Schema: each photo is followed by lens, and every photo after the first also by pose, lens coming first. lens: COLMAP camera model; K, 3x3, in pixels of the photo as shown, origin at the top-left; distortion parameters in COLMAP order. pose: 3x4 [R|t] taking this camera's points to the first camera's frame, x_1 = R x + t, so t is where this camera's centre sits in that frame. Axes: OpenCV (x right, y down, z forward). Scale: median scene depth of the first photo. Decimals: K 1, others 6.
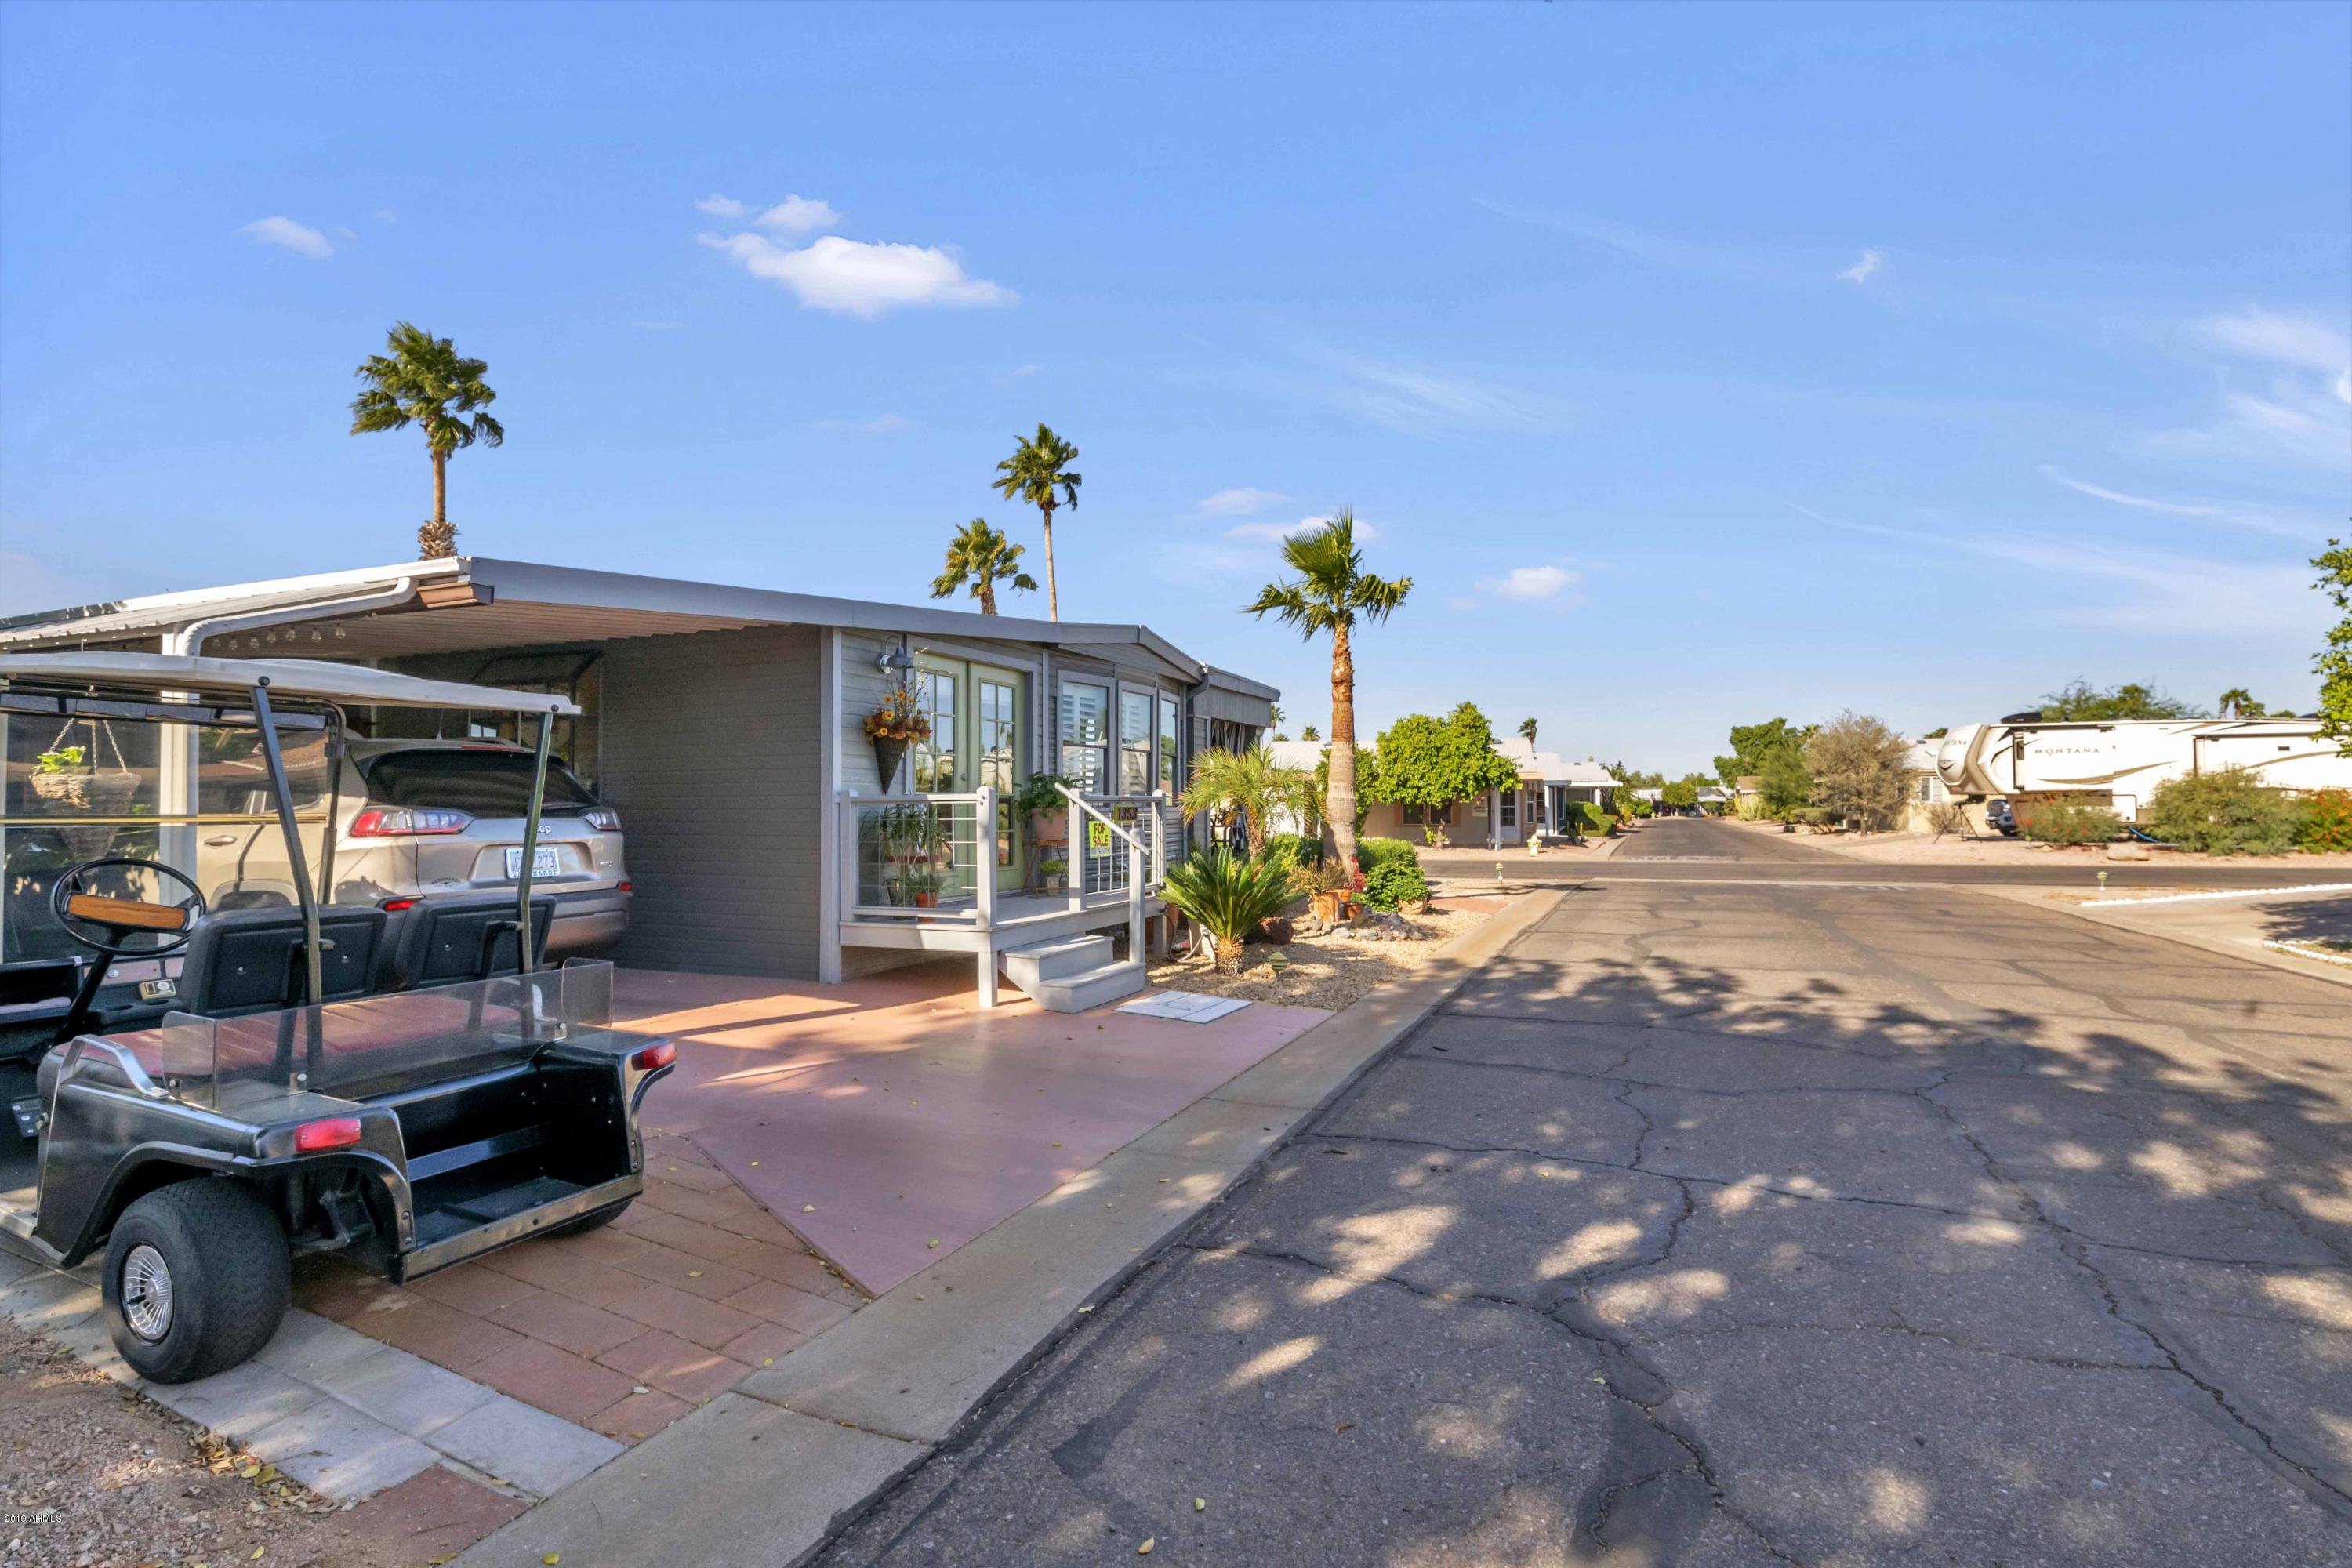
lens RADIAL K [[1105.2, 0, 1176.0], [0, 1105.2, 784.0], [0, 0, 1]] dist [0.001775, 0.000338]
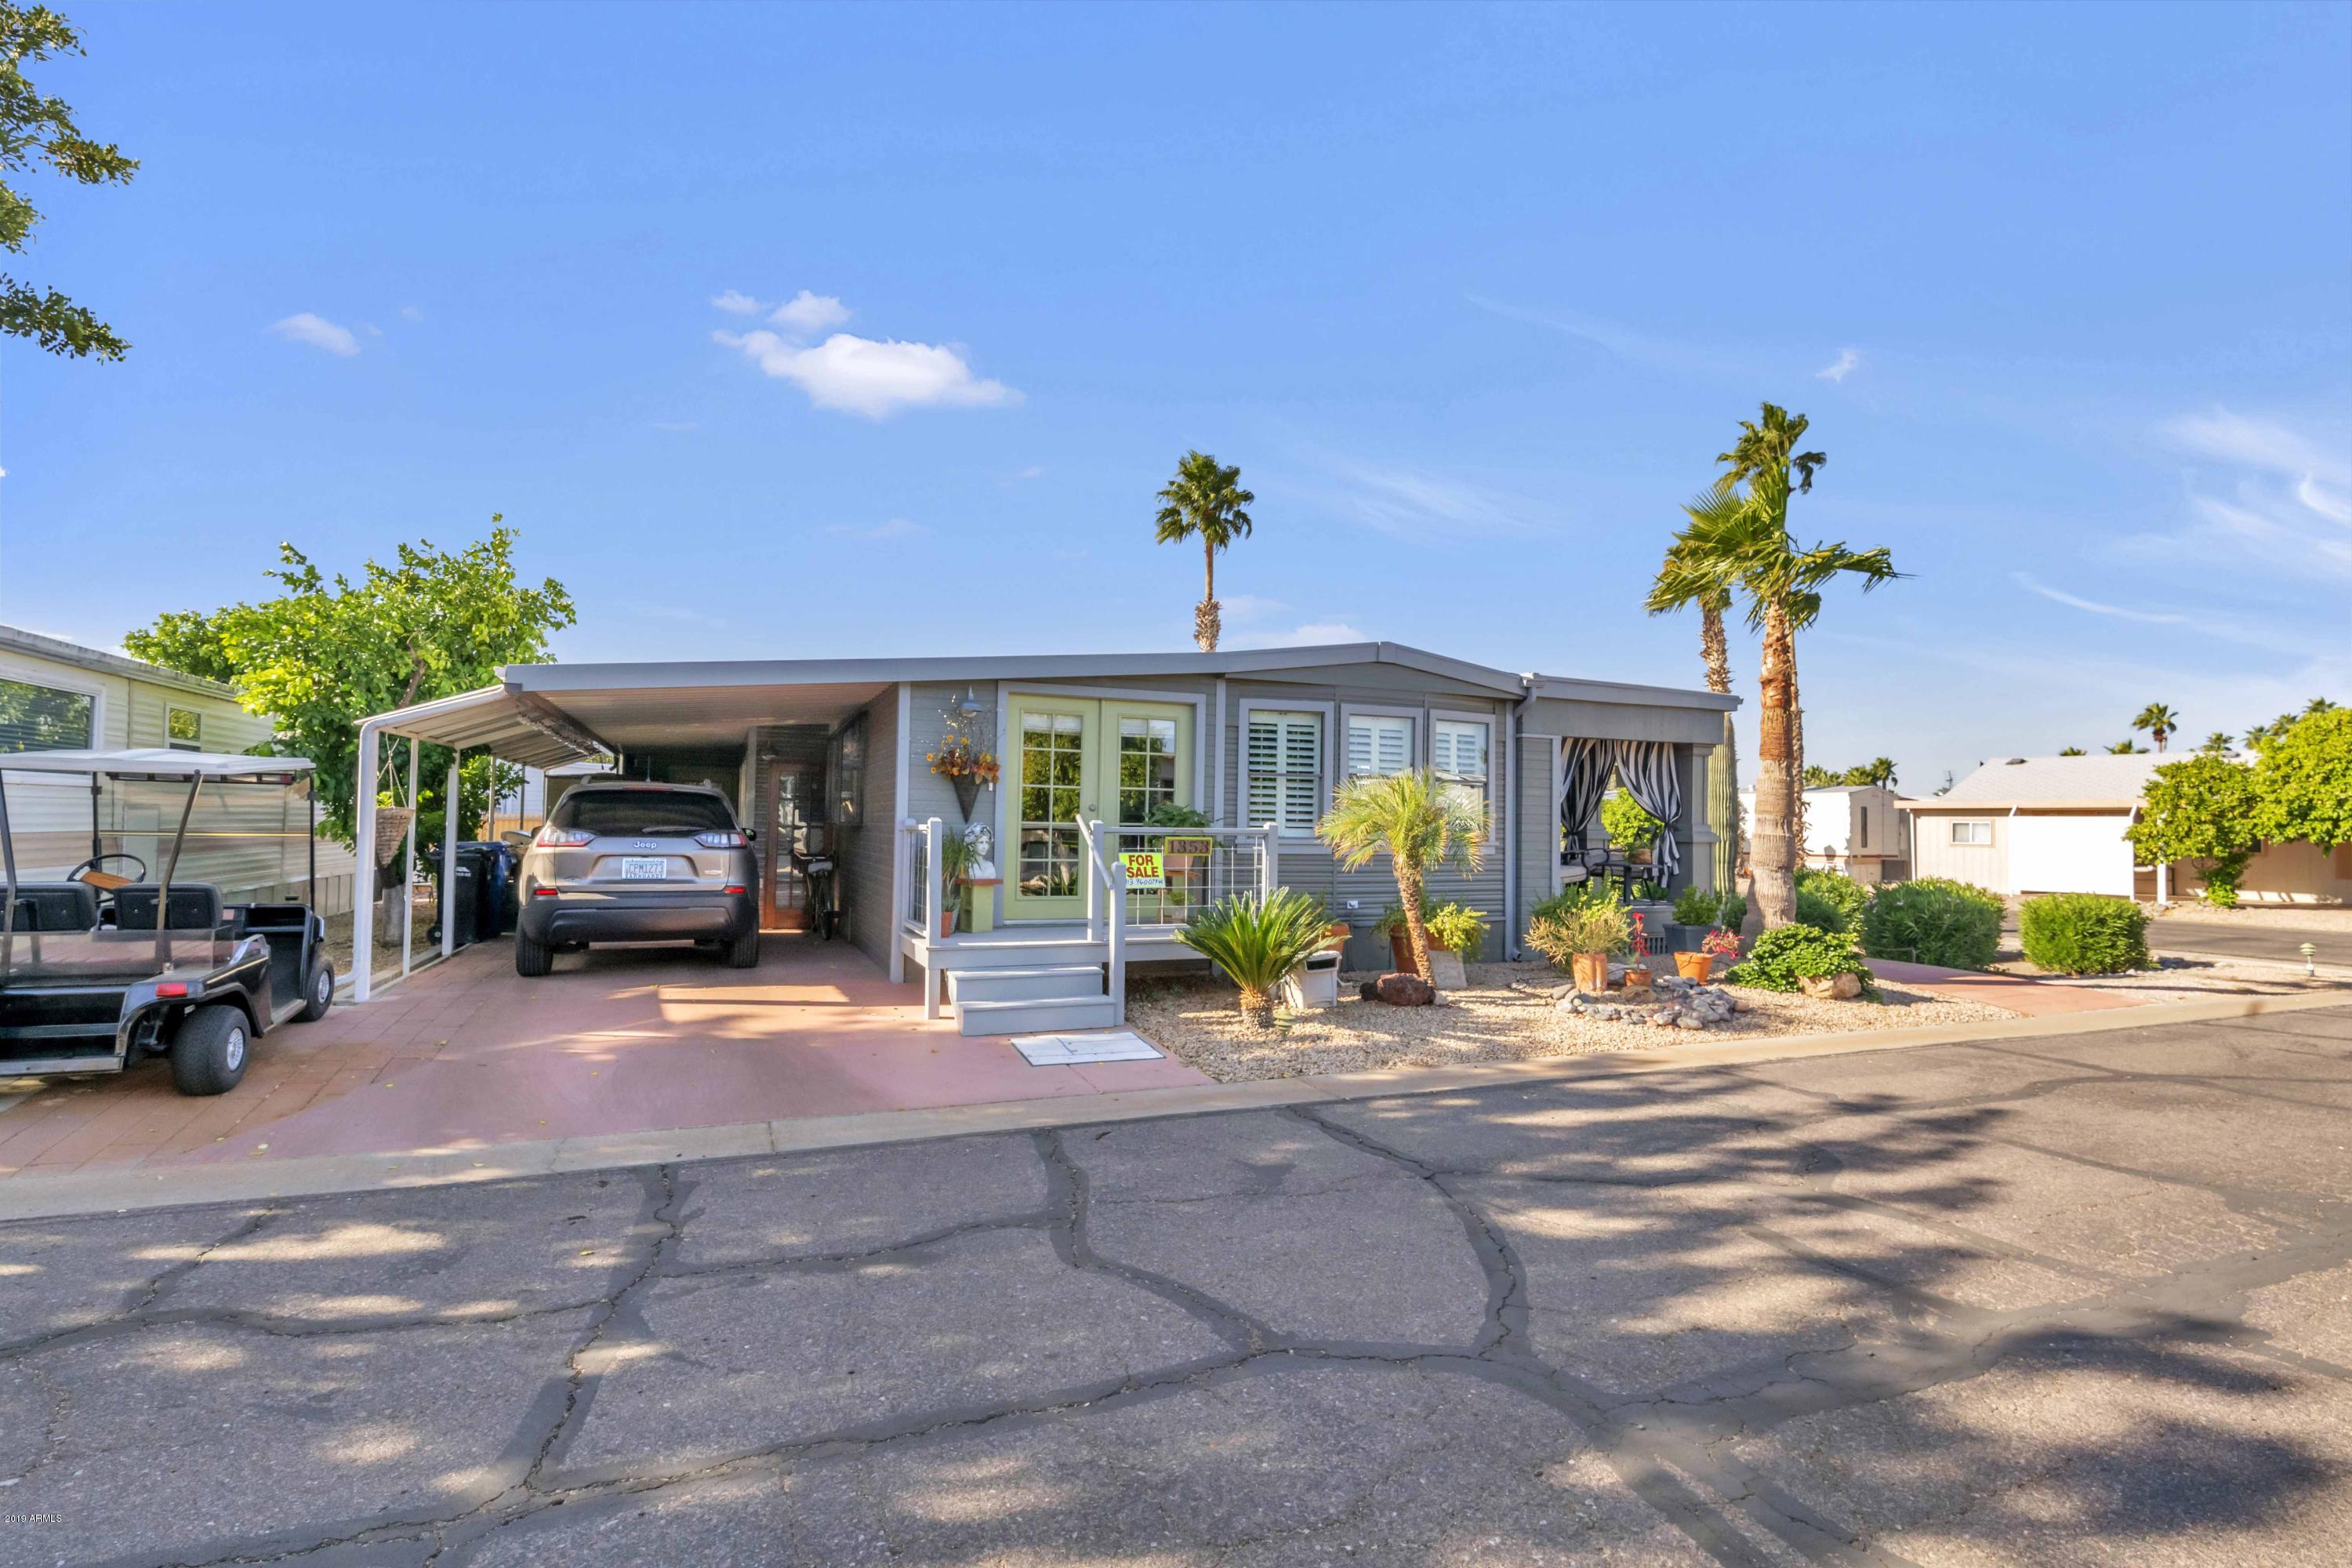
lens RADIAL K [[1066.1, 0, 1175.9], [0, 1066.1, 812.5], [0, 0, 1]] dist [-0.001387, -0.007031]
pose [[0.735757, 0.007380, -0.677205, 0.507211], [-0.004218, 0.999971, 0.006315, -0.008098], [0.677232, -0.001790, 0.735767, 0.268834]]
